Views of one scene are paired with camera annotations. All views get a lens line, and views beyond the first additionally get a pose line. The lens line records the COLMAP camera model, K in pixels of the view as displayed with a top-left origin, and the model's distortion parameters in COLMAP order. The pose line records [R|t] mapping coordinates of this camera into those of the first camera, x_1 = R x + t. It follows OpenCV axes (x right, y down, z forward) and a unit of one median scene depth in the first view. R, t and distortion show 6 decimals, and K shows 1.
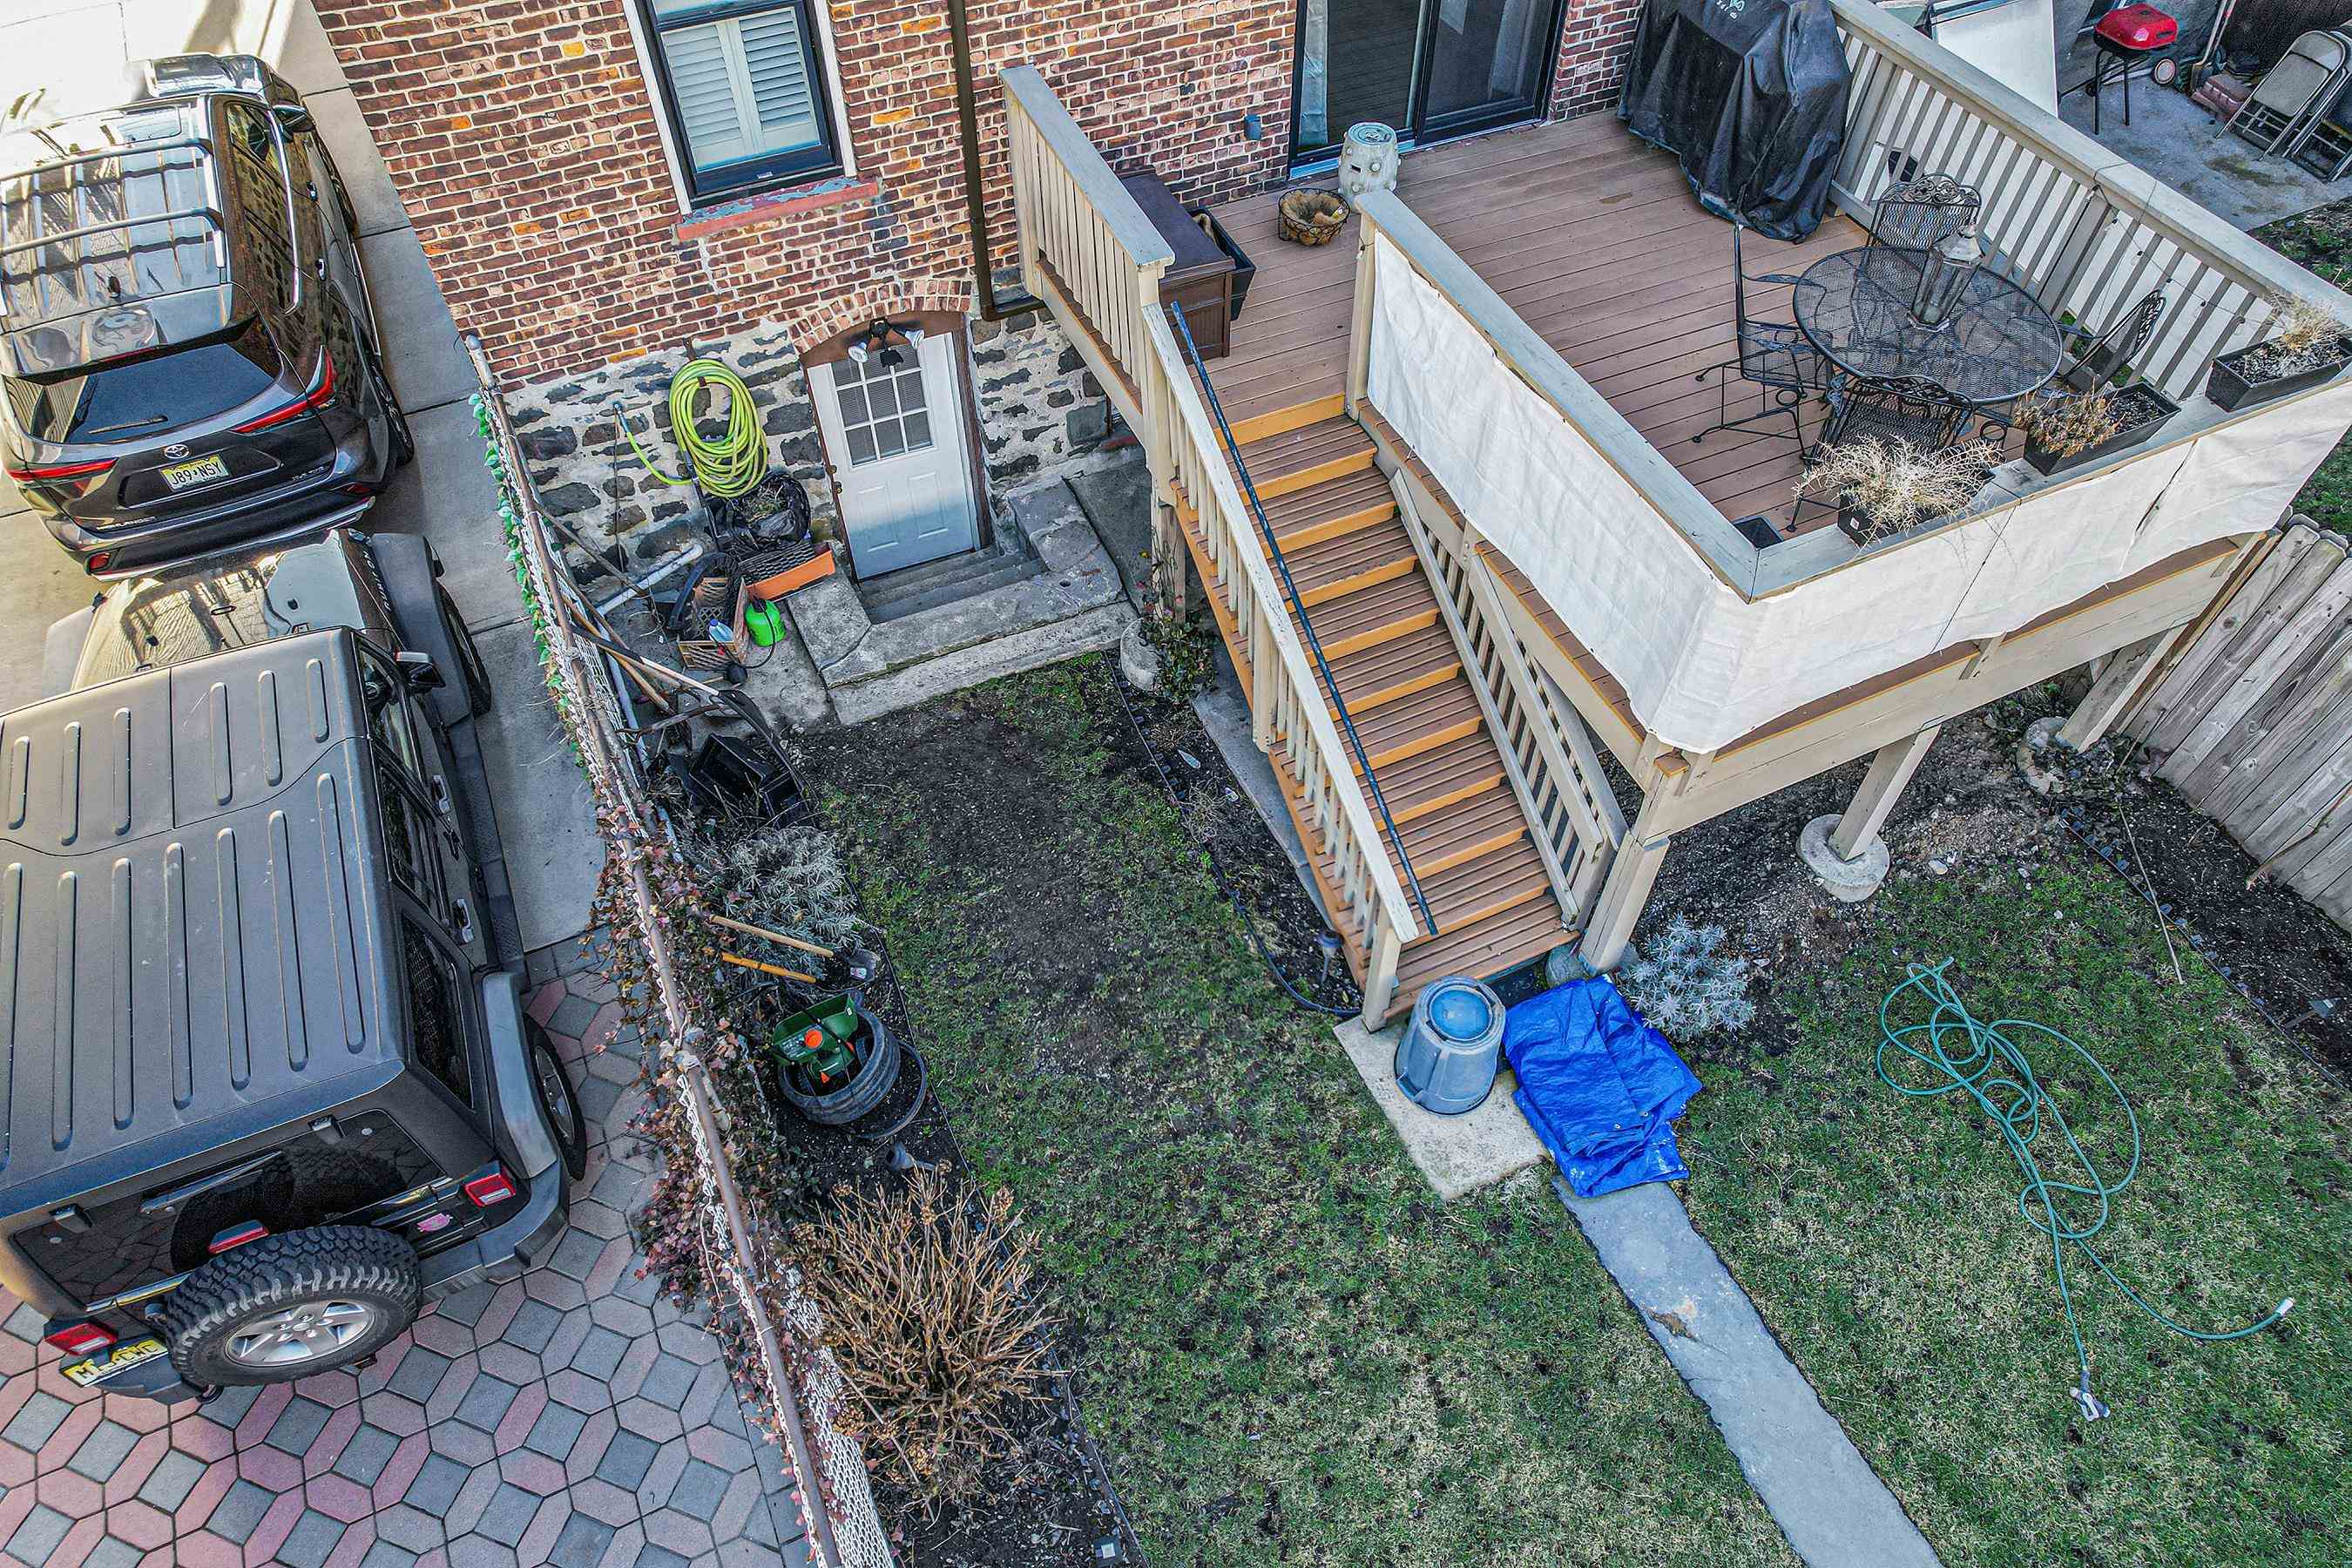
lens RADIAL K [[1463.4, 0, 1176.0], [0, 1463.4, 784.0], [0, 0, 1]] dist [-0.030962, -0.000074]
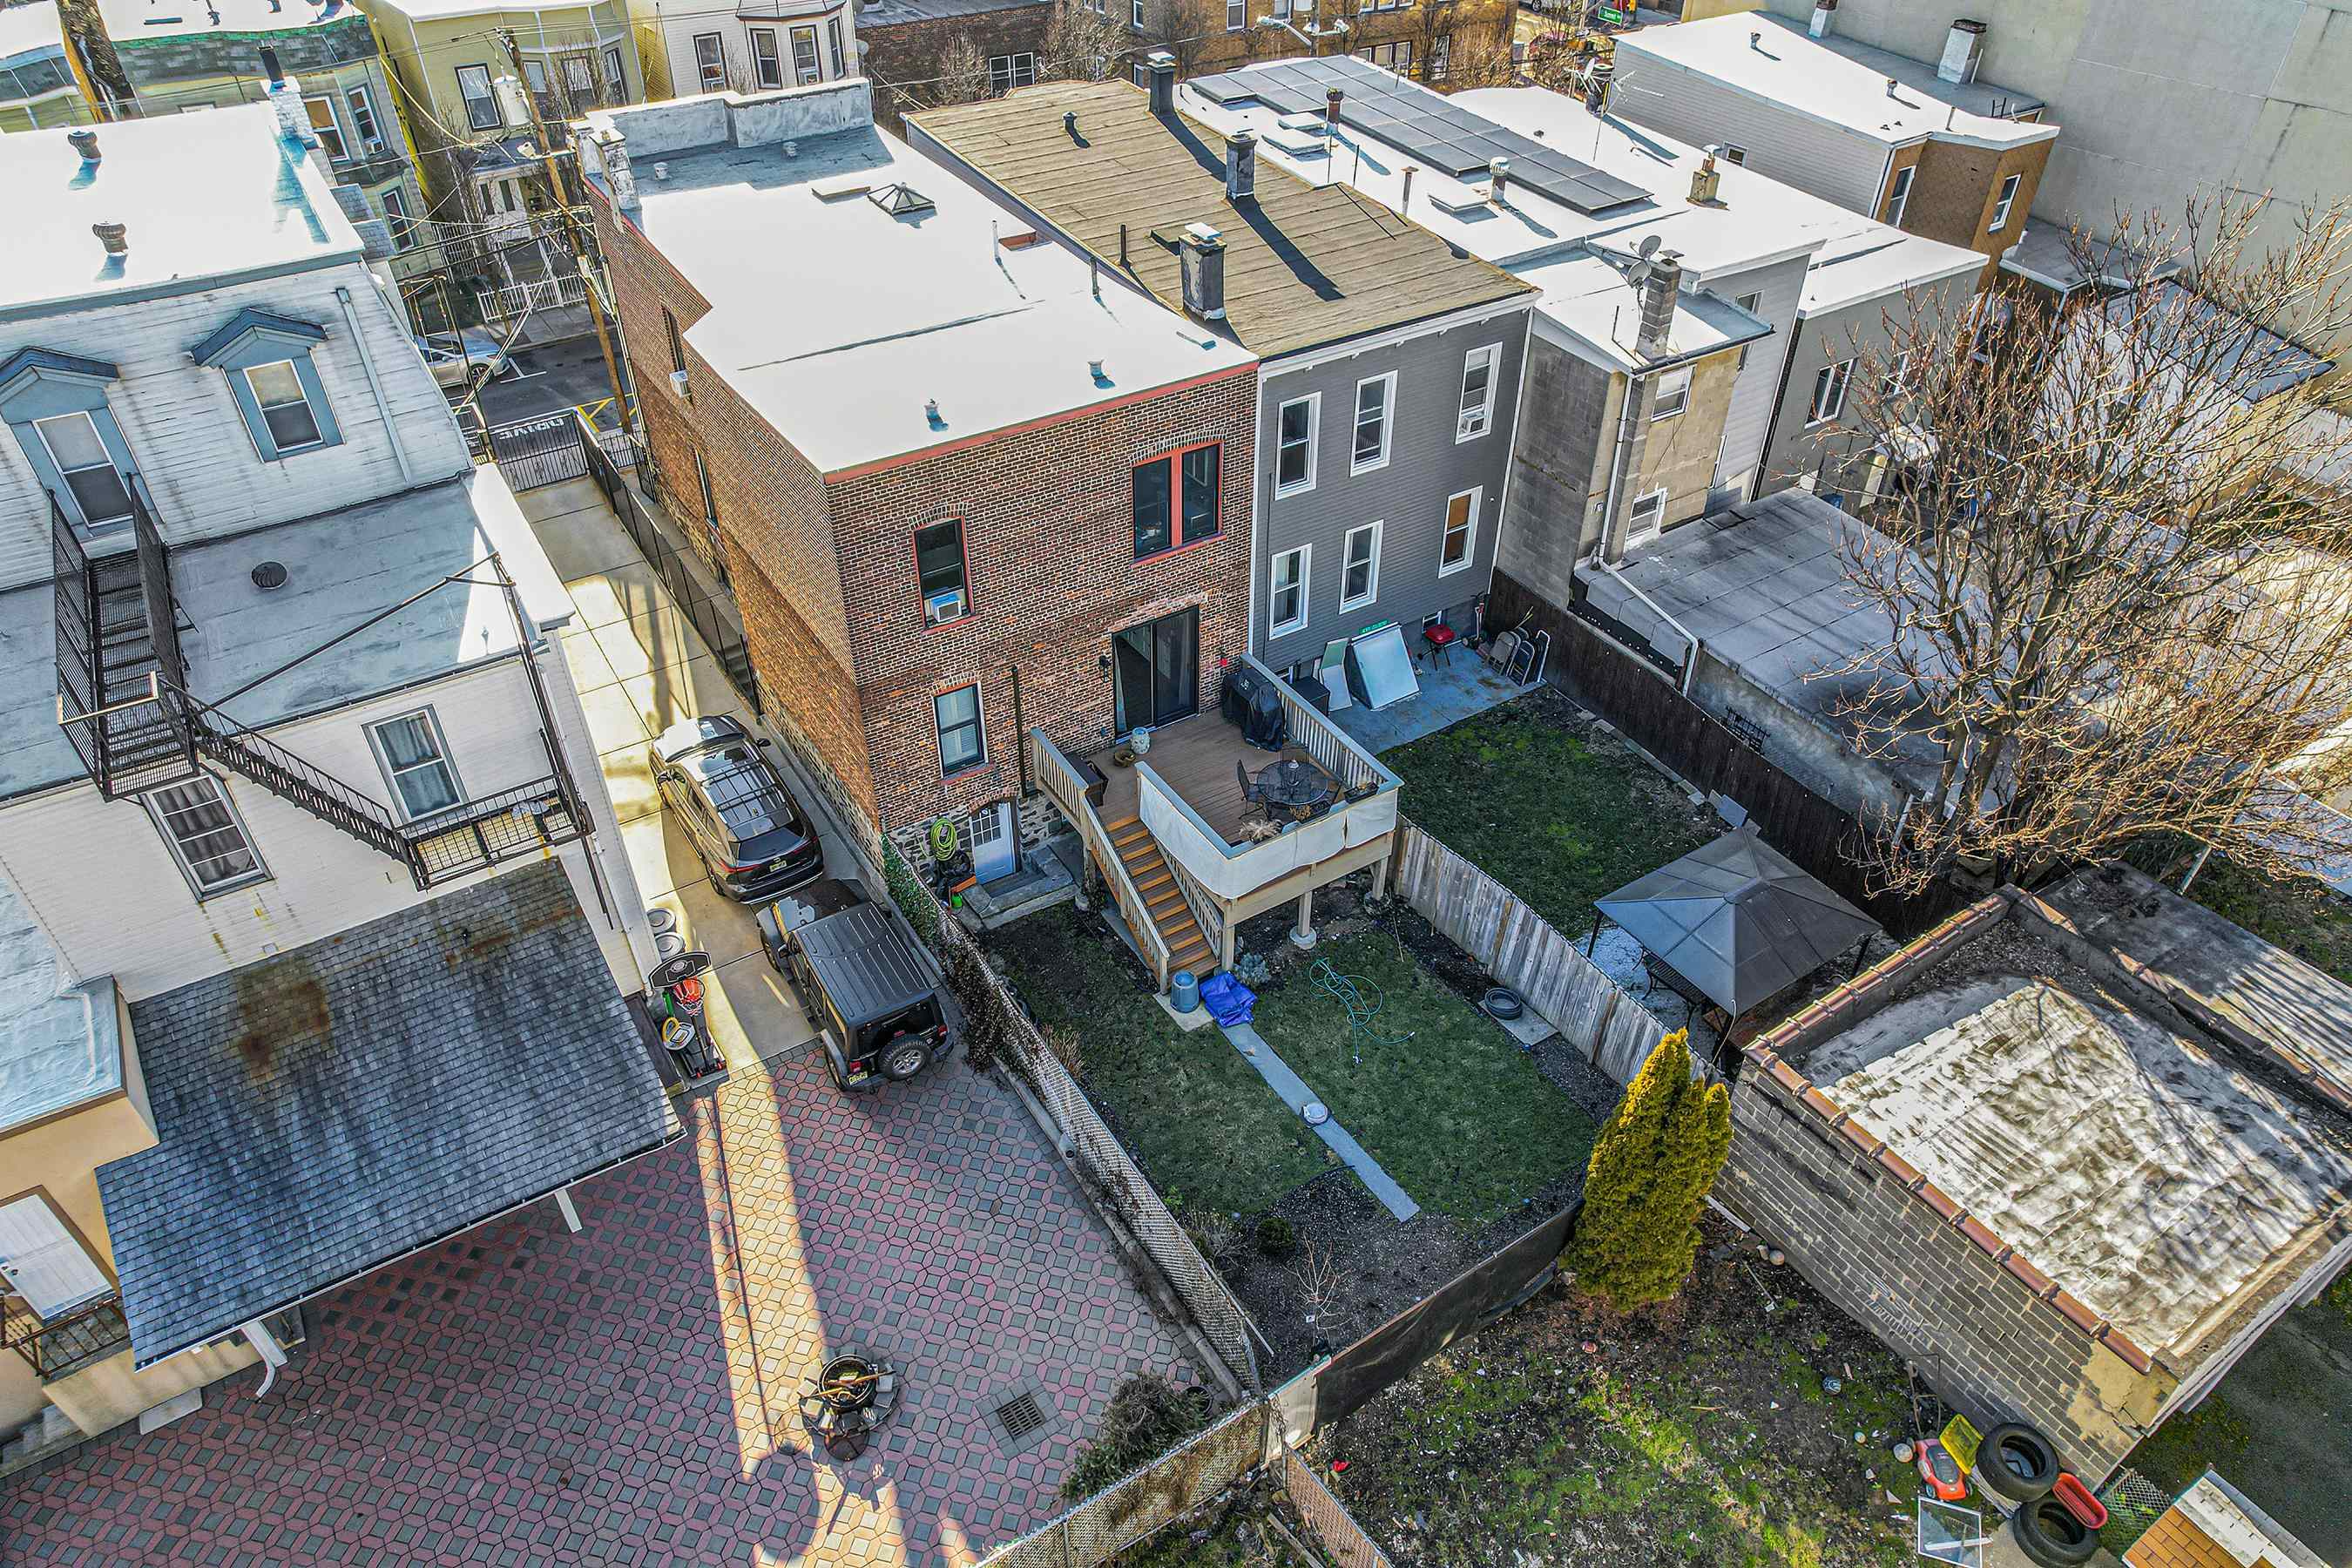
lens RADIAL K [[1463.4, 0, 1176.0], [0, 1463.4, 784.0], [0, 0, 1]] dist [-0.030962, -0.000074]
pose [[0.991053, -0.082343, 0.105043, -0.145661], [0.104441, 0.968468, -0.226192, 0.432661], [-0.083105, 0.235139, 0.968402, -2.256940]]
